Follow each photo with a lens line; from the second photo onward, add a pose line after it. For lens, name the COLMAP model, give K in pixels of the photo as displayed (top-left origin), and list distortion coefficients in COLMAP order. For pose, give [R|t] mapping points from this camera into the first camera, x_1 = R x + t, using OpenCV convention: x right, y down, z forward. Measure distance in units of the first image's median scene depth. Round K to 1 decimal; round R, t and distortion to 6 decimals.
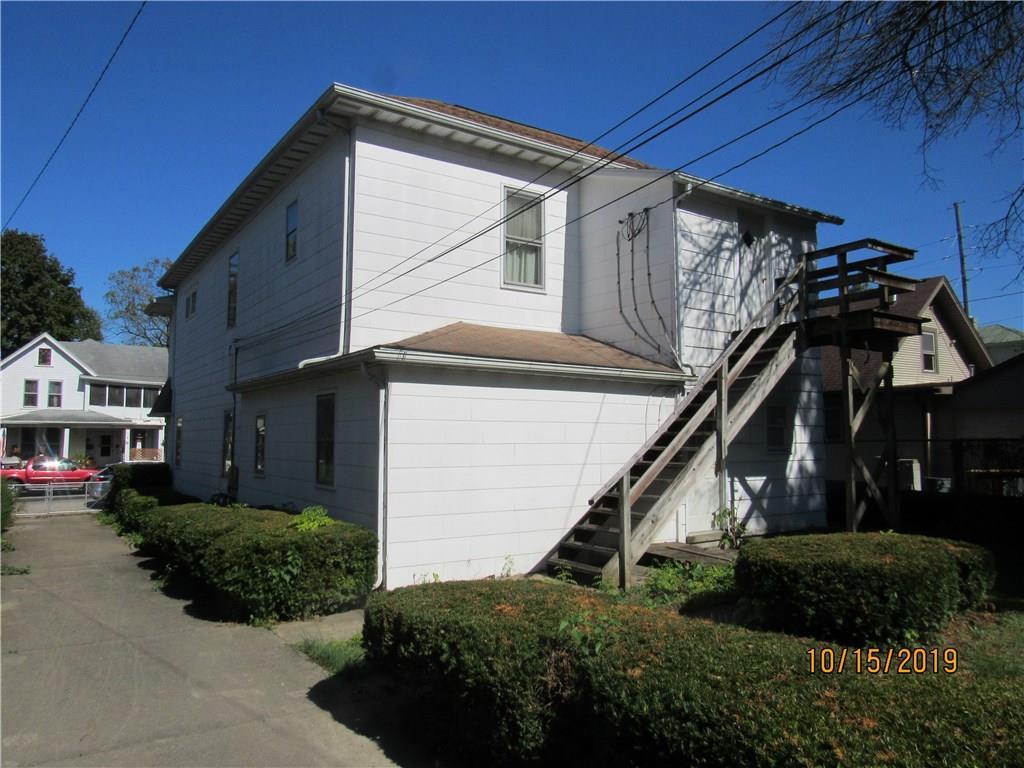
lens RADIAL K [[730.7, 0, 505.7], [0, 730.7, 372.9], [0, 0, 1]] dist [-0.039577, 0.015343]
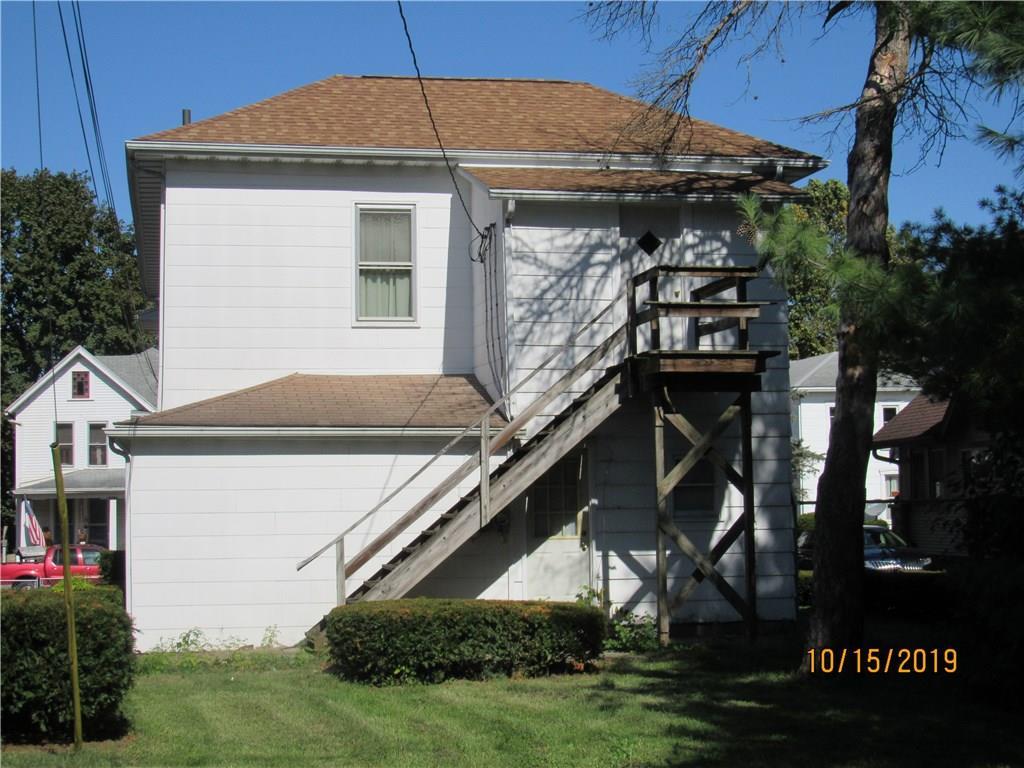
lens RADIAL K [[1720.9, 0, 513.6], [0, 1720.9, 389.5], [0, 0, 1]] dist [-0.215312, 0.000000]
pose [[0.927091, -0.040873, -0.372601, 0.915457], [0.048486, 0.998762, 0.011080, -0.059288], [0.371687, -0.028338, 0.927925, -0.776550]]
